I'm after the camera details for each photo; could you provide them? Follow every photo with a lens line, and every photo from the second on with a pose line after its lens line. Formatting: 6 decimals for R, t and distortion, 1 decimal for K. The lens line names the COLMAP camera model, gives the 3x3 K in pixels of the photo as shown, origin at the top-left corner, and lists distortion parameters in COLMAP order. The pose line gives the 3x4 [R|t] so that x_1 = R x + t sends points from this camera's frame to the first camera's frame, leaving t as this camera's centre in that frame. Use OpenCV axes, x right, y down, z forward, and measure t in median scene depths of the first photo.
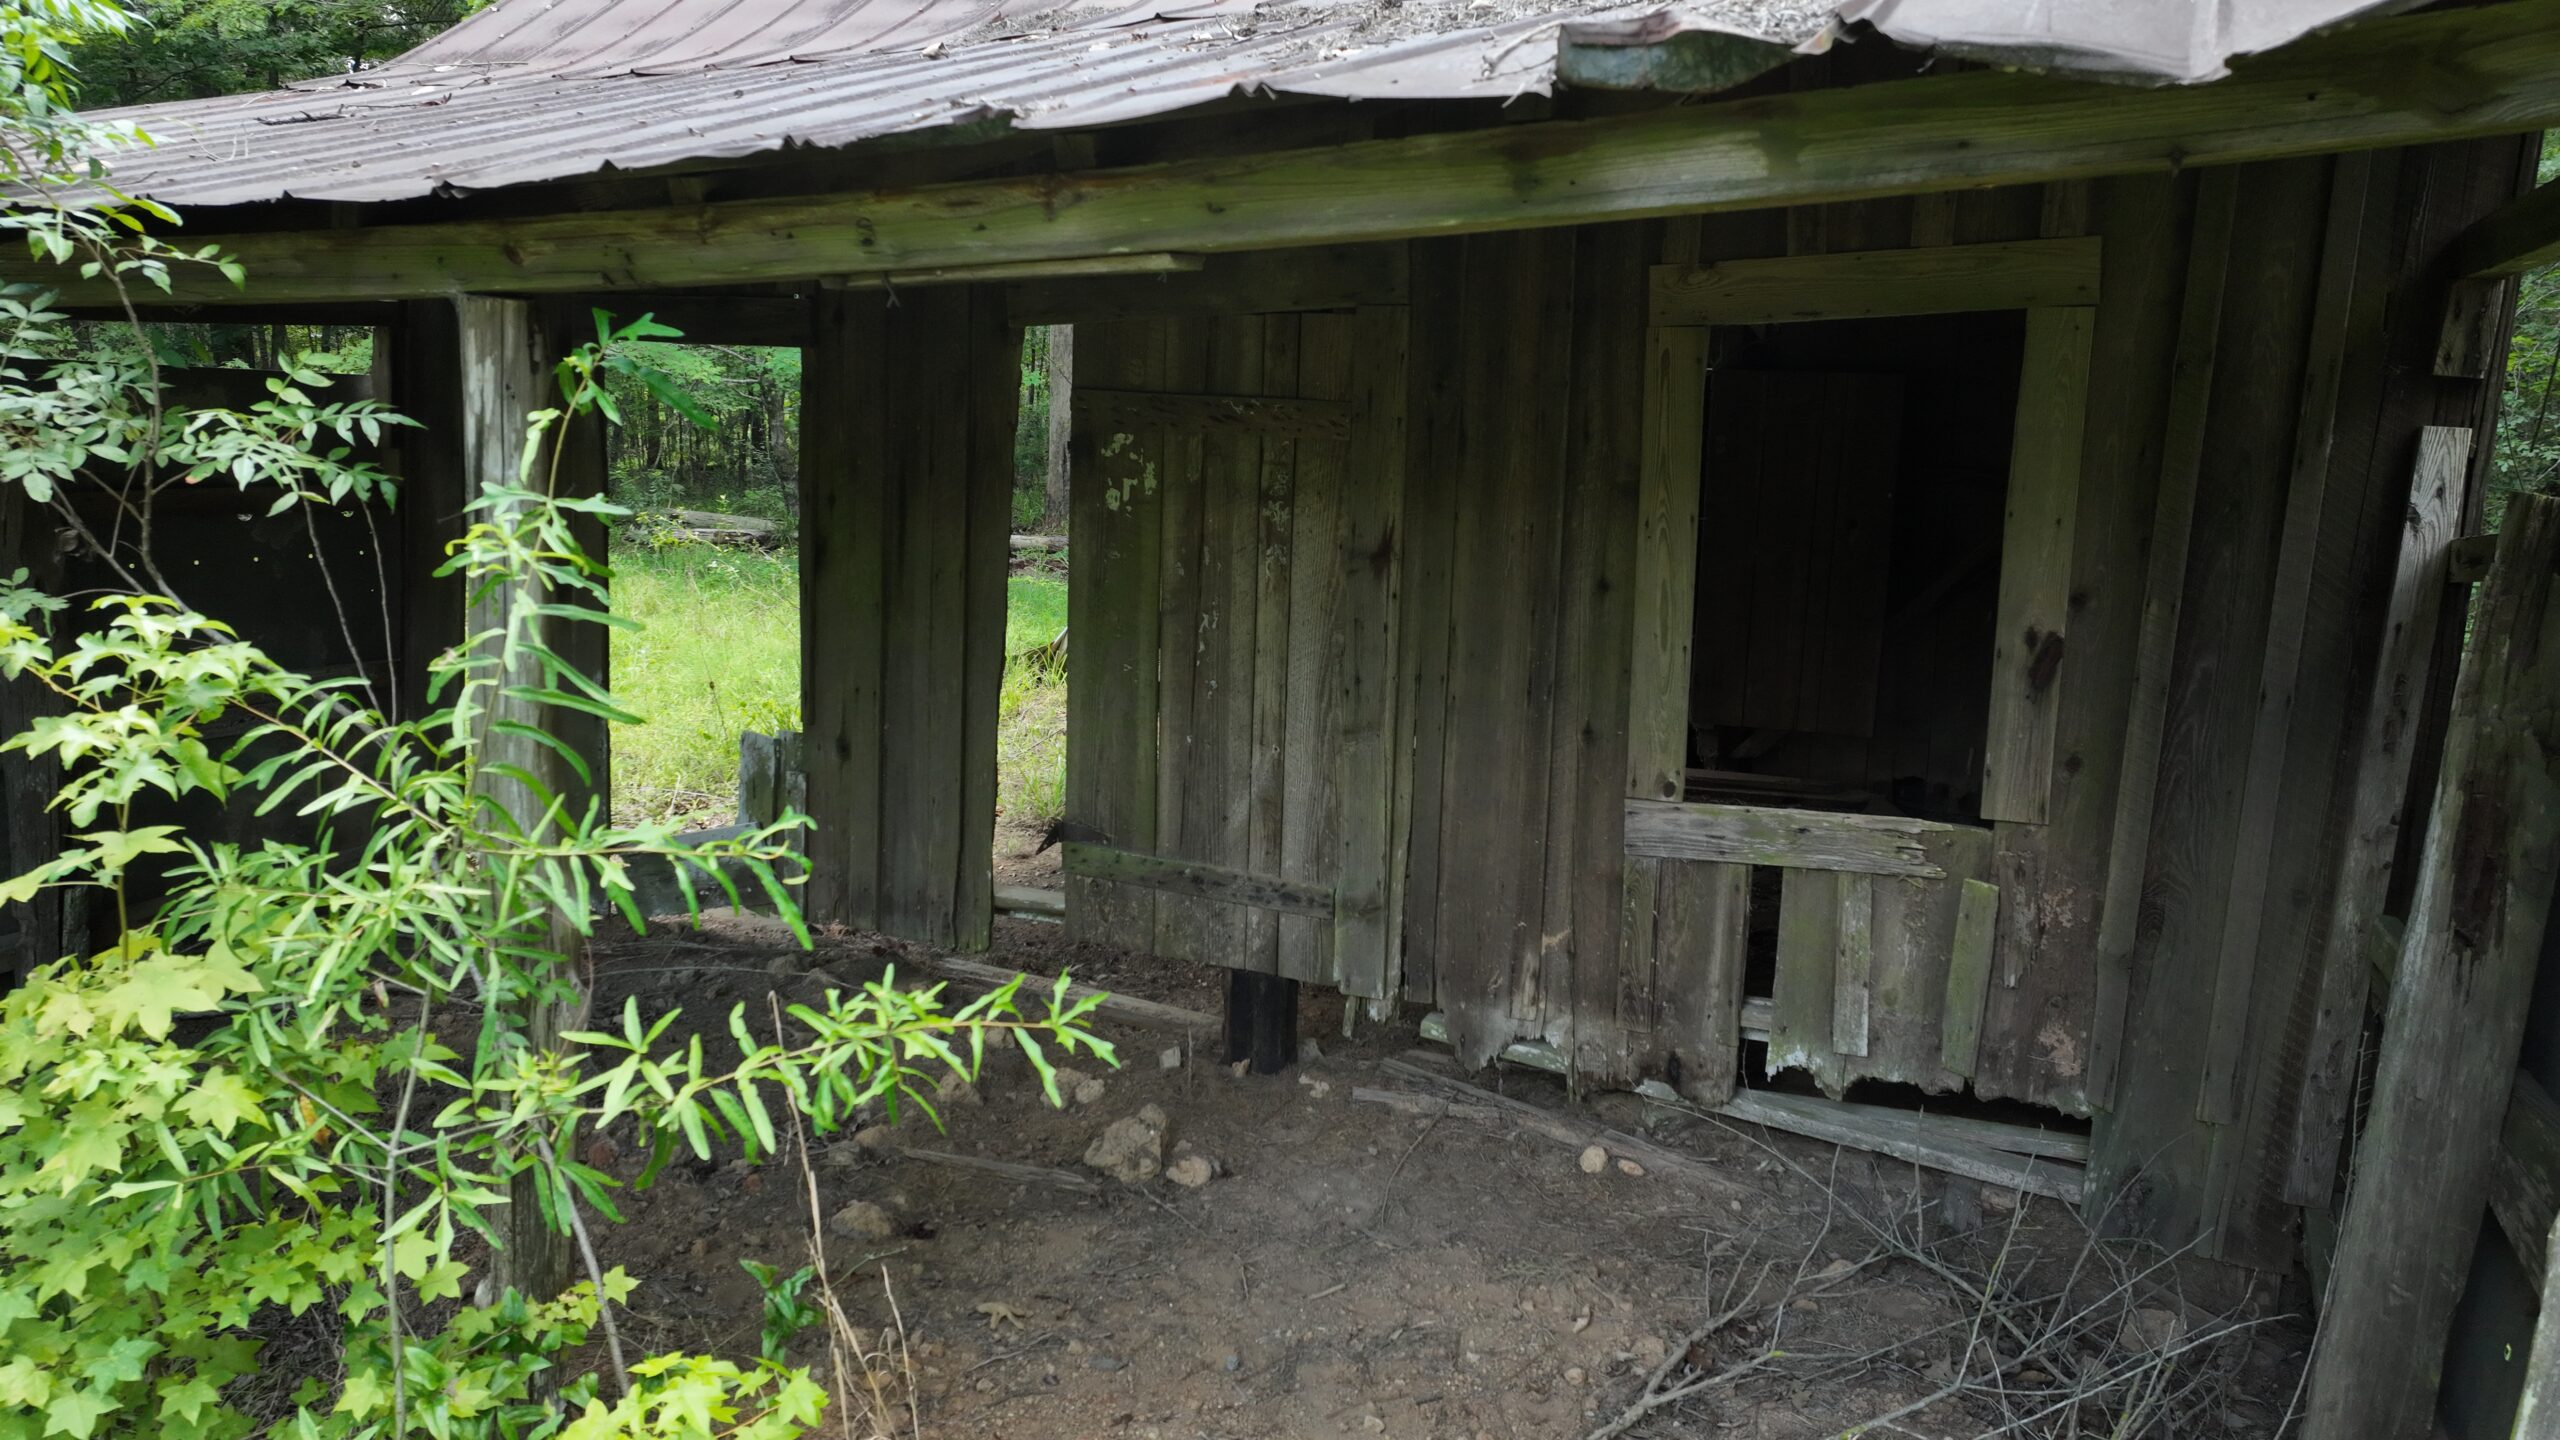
lens RADIAL K [[1783.3, 0, 1284.3], [0, 1783.3, 711.3], [0, 0, 1]] dist [-0.003186, 0.001339]
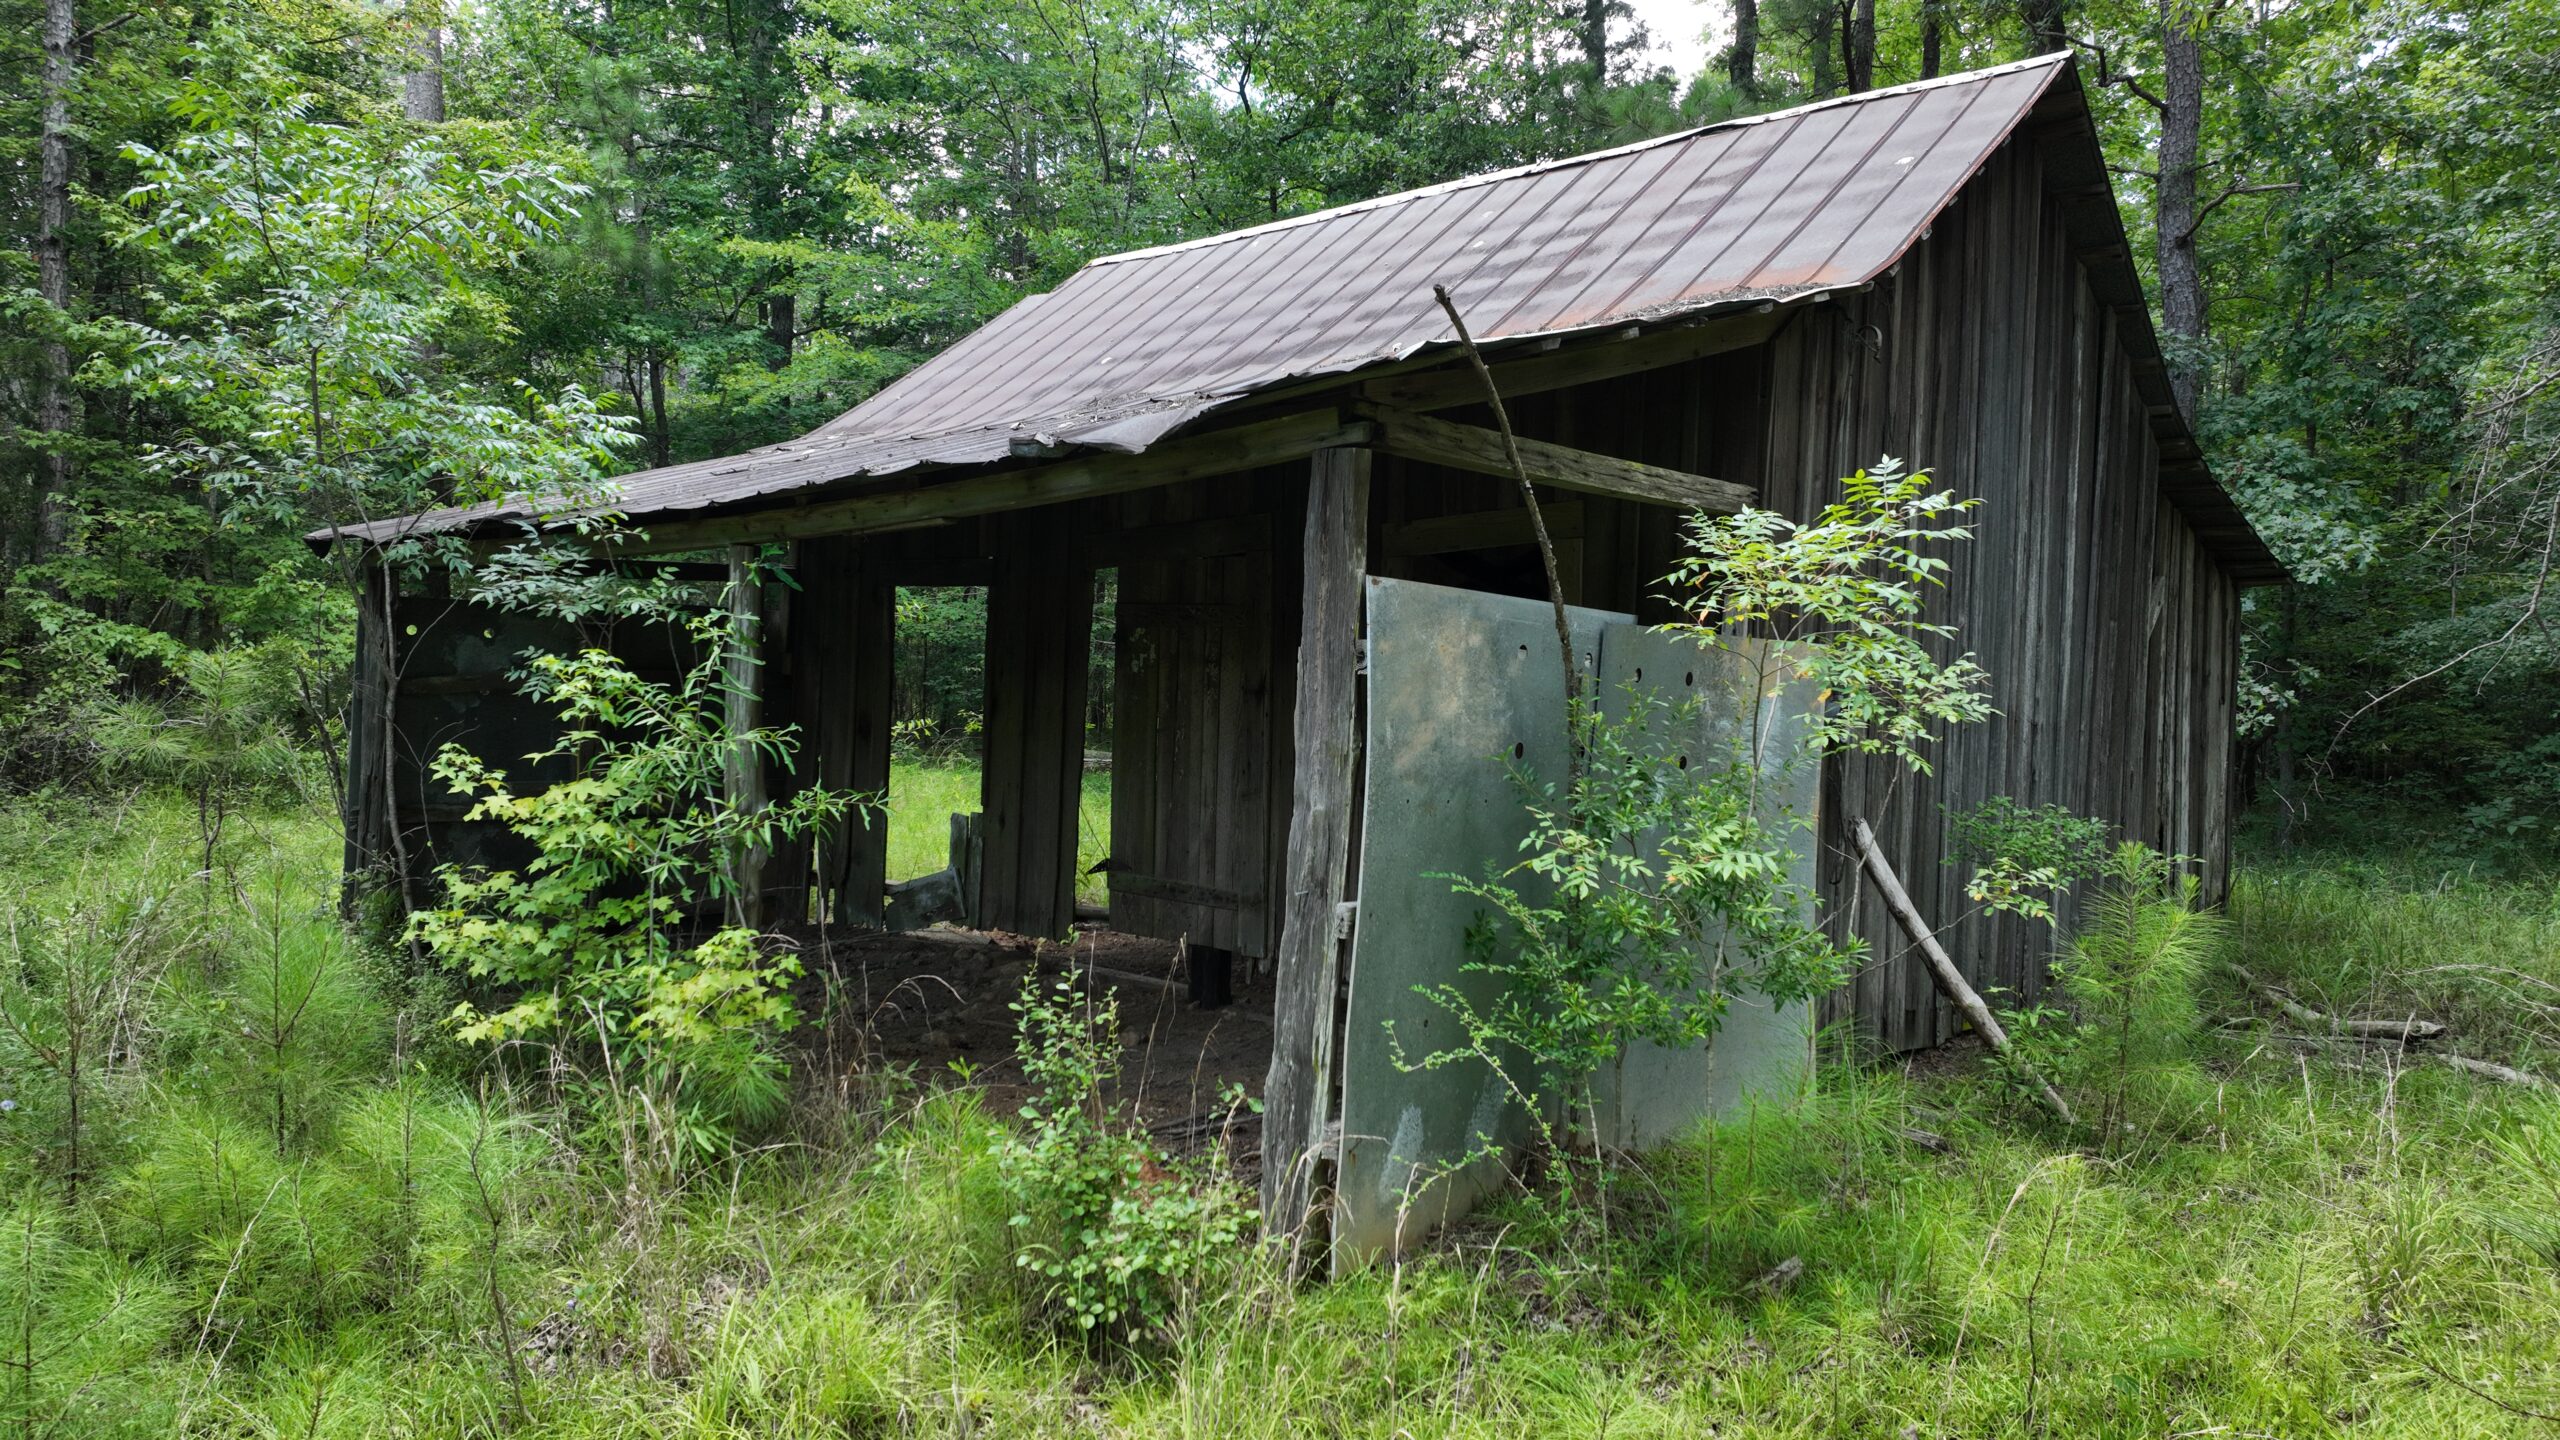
lens RADIAL K [[1827.3, 0, 1280.0], [0, 1827.3, 720.0], [0, 0, 1]] dist [0.005574, 0.030727]
pose [[0.959275, -0.000112, -0.282473, 0.609808], [-0.043885, 0.987799, -0.149426, 0.216901], [0.279043, 0.155737, 0.947566, -0.712812]]
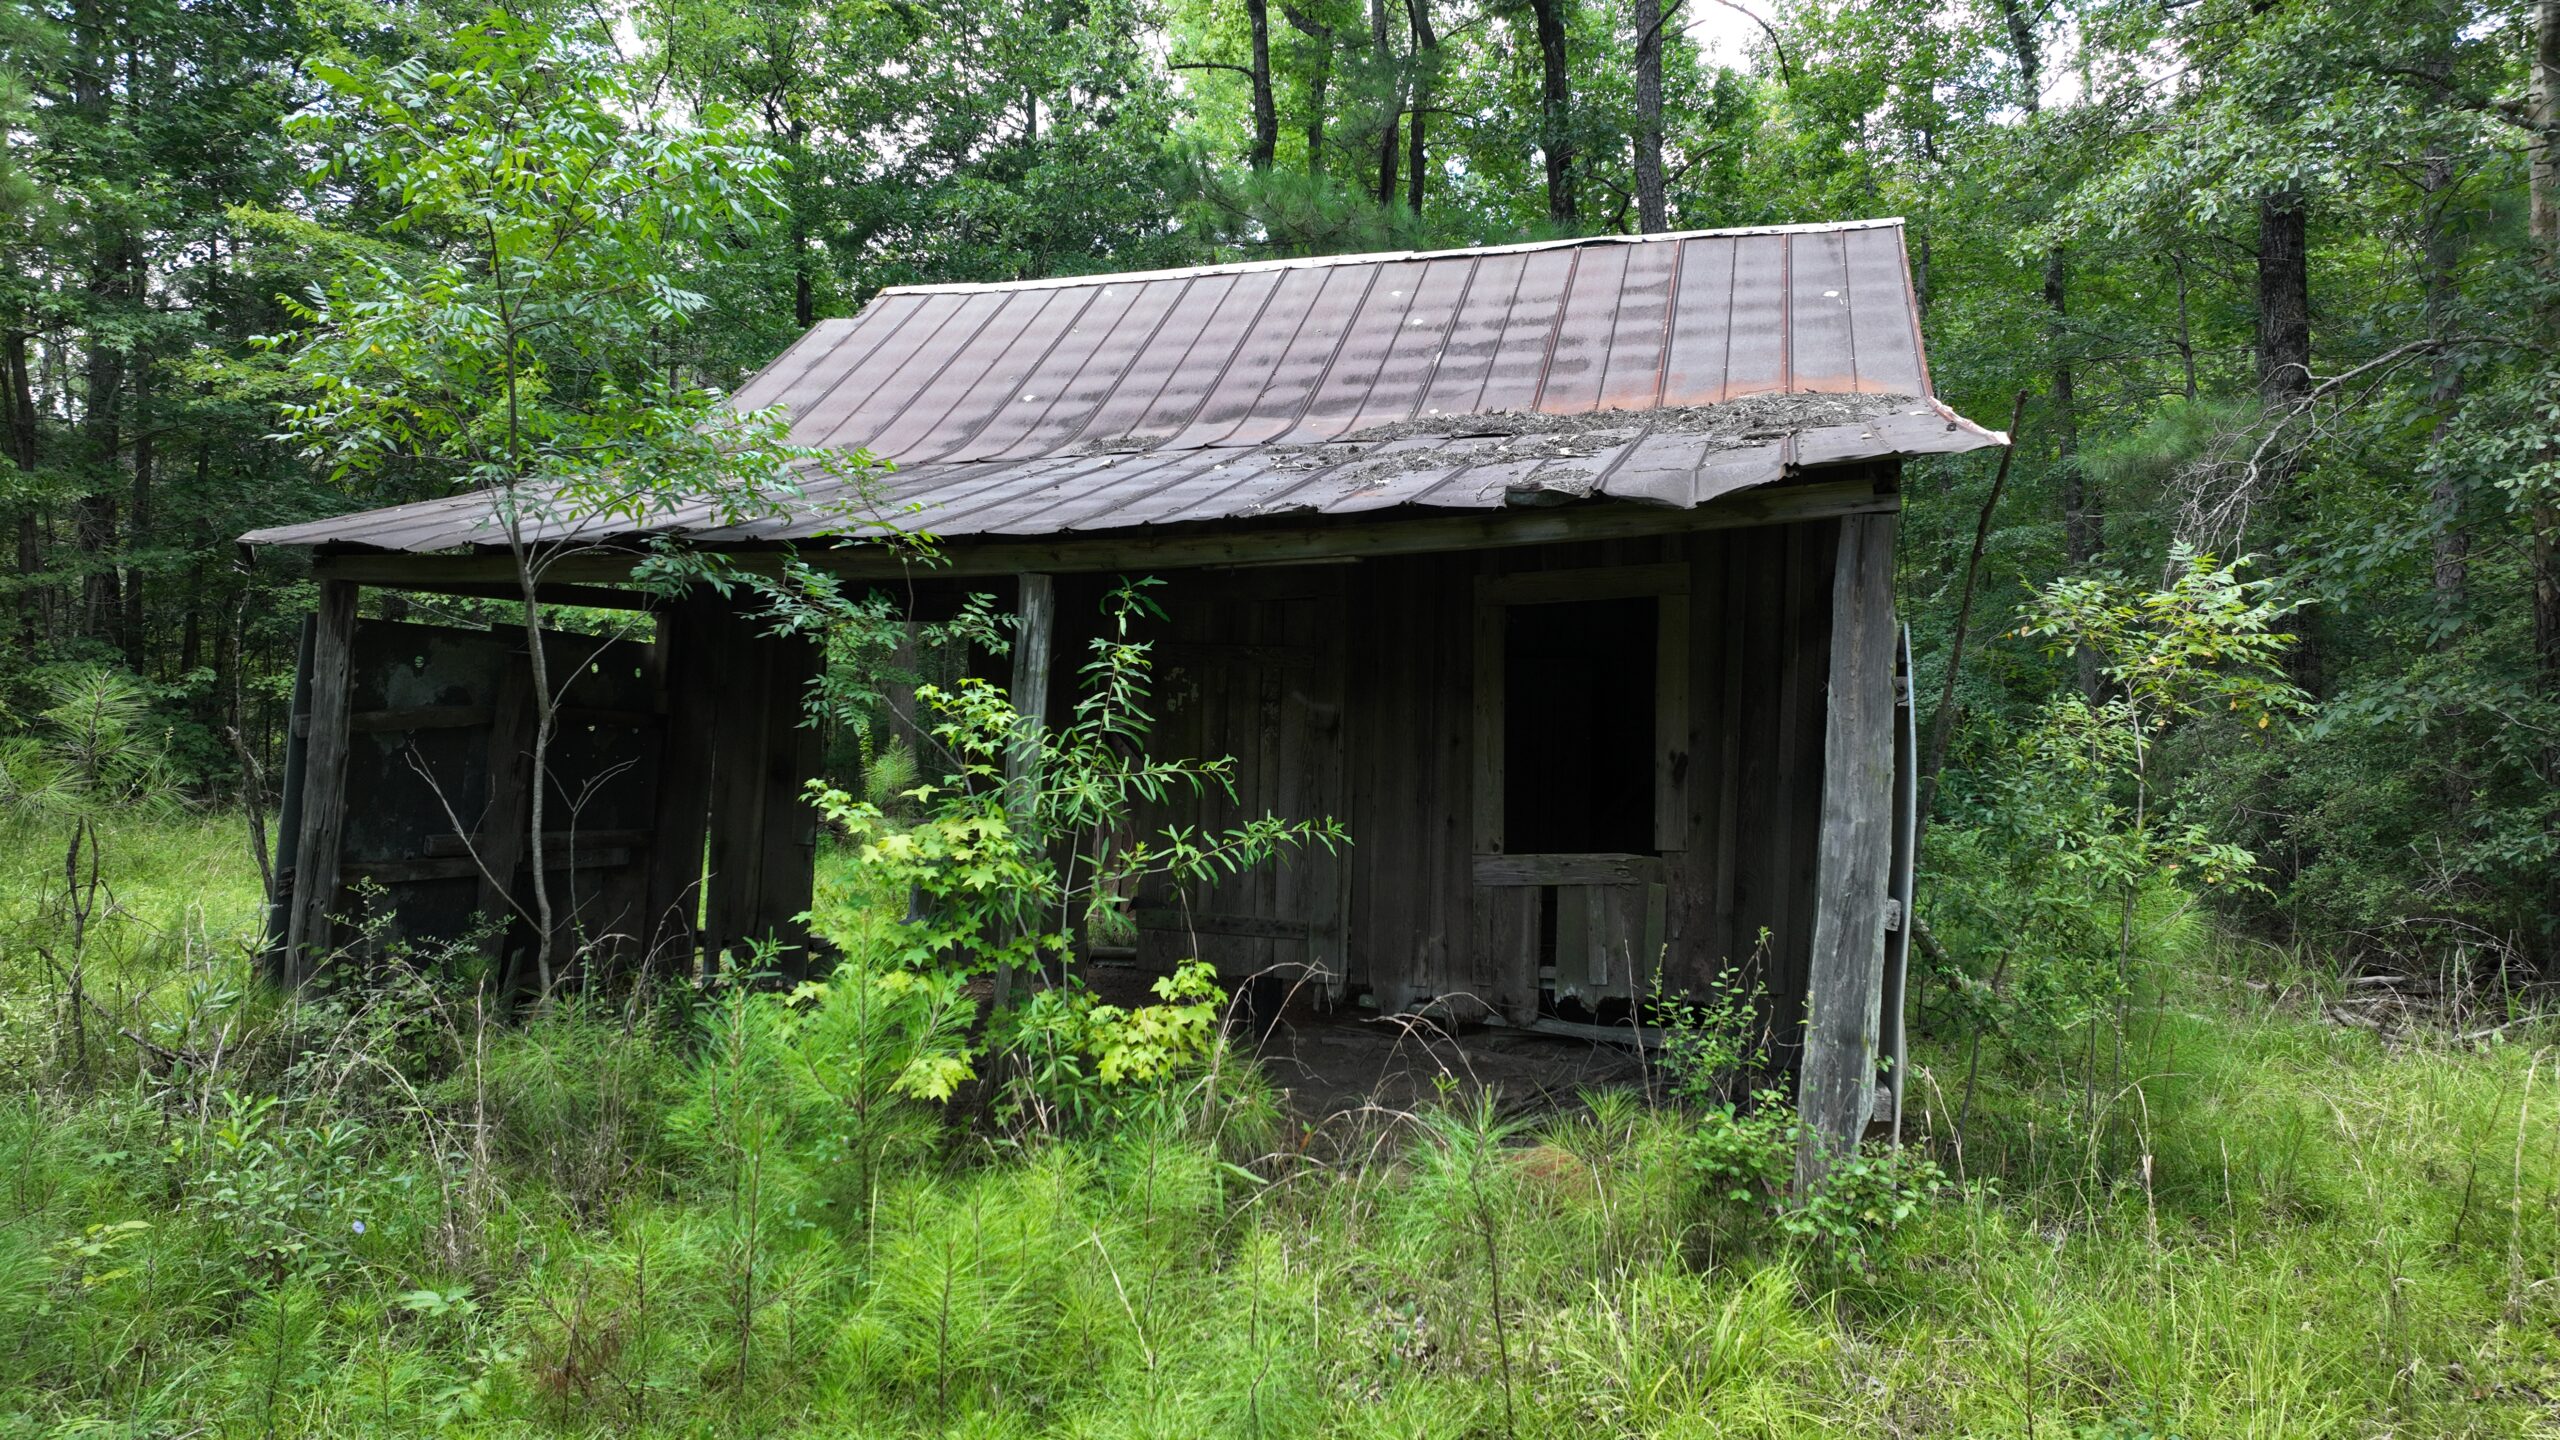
lens RADIAL K [[1827.3, 0, 1280.0], [0, 1827.3, 720.0], [0, 0, 1]] dist [0.005574, 0.030727]
pose [[0.985362, -0.002928, 0.170452, -0.336823], [0.034355, 0.982750, -0.181720, 0.255517], [-0.166980, 0.184916, 0.968465, -0.850734]]
